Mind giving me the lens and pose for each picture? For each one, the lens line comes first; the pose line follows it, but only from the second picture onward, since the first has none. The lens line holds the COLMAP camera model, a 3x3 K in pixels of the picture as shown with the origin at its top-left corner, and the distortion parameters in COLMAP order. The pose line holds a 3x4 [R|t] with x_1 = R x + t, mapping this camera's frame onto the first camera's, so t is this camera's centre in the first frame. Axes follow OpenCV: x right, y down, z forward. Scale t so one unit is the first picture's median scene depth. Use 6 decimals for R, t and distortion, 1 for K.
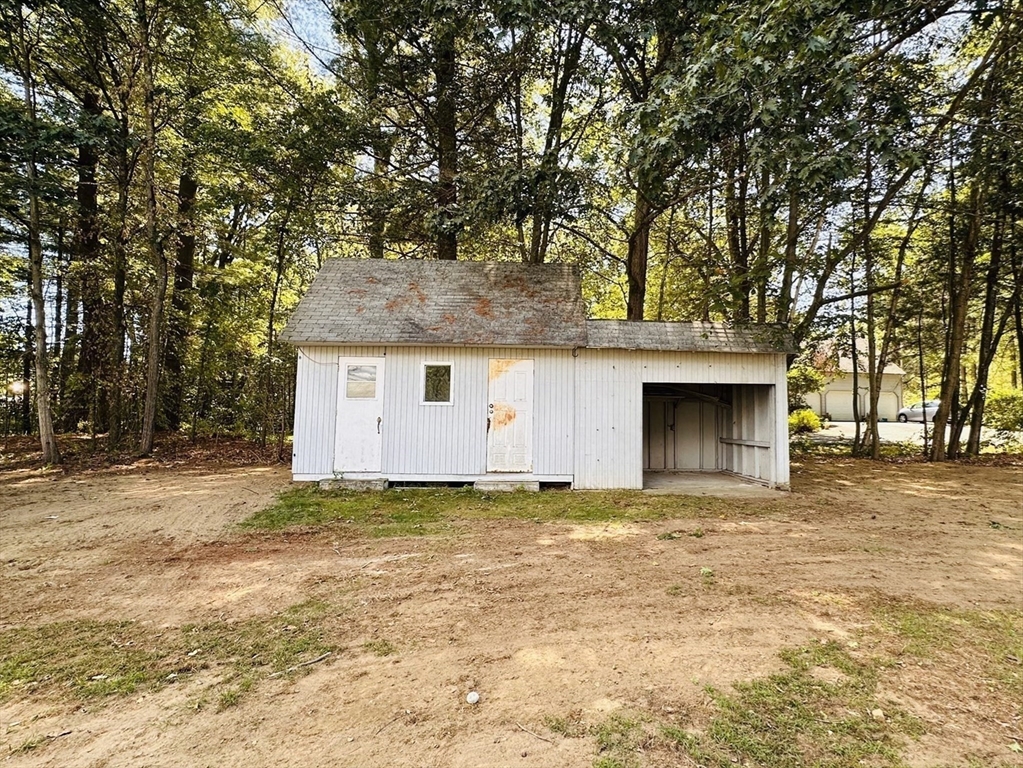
lens RADIAL K [[433.4, 0, 511.5], [0, 433.4, 384.0], [0, 0, 1]] dist [-0.002193, 0.000172]
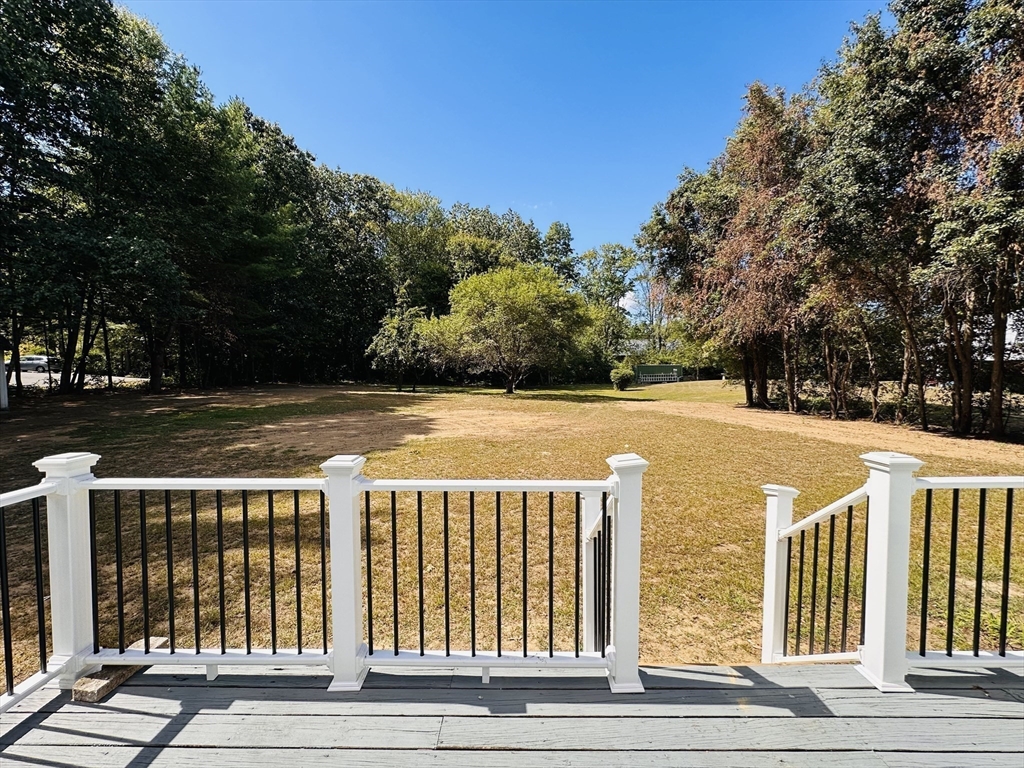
lens RADIAL K [[407.7, 0, 512.0], [0, 407.7, 384.0], [0, 0, 1]] dist [-0.003203, 0.000668]
pose [[-0.071091, -0.062889, 0.995485, -1.598422], [-0.078072, 0.995300, 0.057301, -0.213570], [-0.994410, -0.073646, -0.075666, -1.412497]]
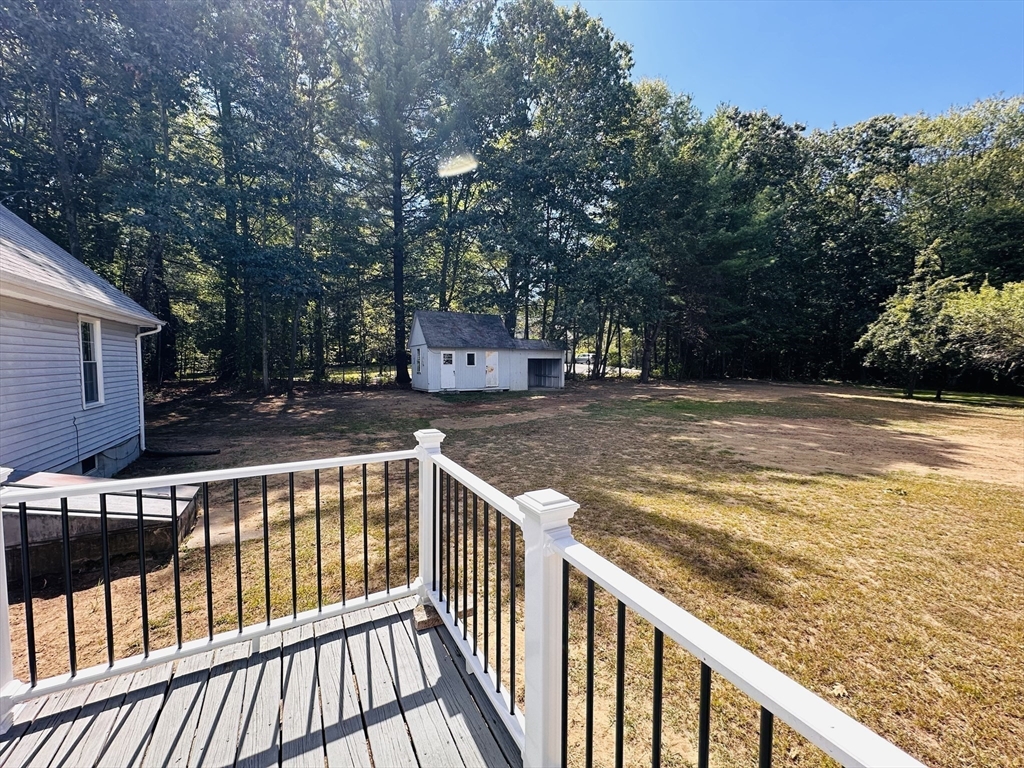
lens RADIAL K [[407.7, 0, 512.0], [0, 407.7, 384.0], [0, 0, 1]] dist [-0.003203, 0.000668]
pose [[0.836611, -0.044905, 0.545954, -1.449163], [-0.034531, 0.990330, 0.134369, -0.217723], [-0.546709, -0.131267, 0.826970, -1.465057]]
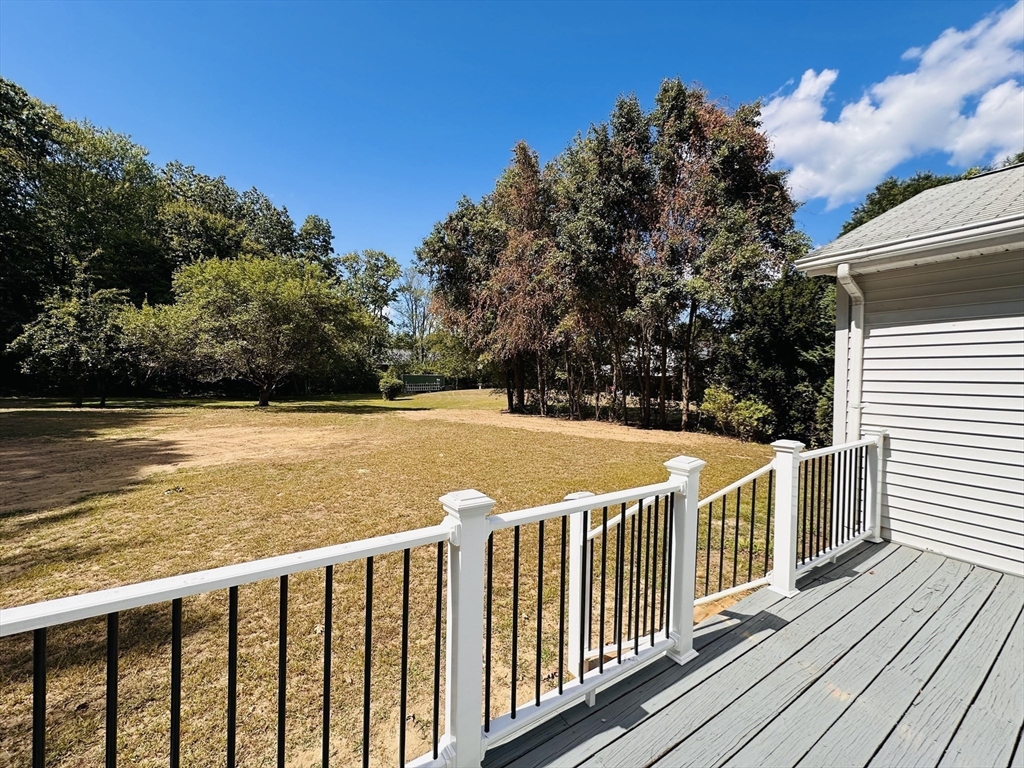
lens RADIAL K [[407.7, 0, 512.0], [0, 407.7, 384.0], [0, 0, 1]] dist [-0.003203, 0.000668]
pose [[-0.609740, -0.042525, 0.791460, -1.513309], [-0.089643, 0.995853, -0.015554, -0.199482], [-0.787516, -0.080433, -0.611024, -1.220004]]
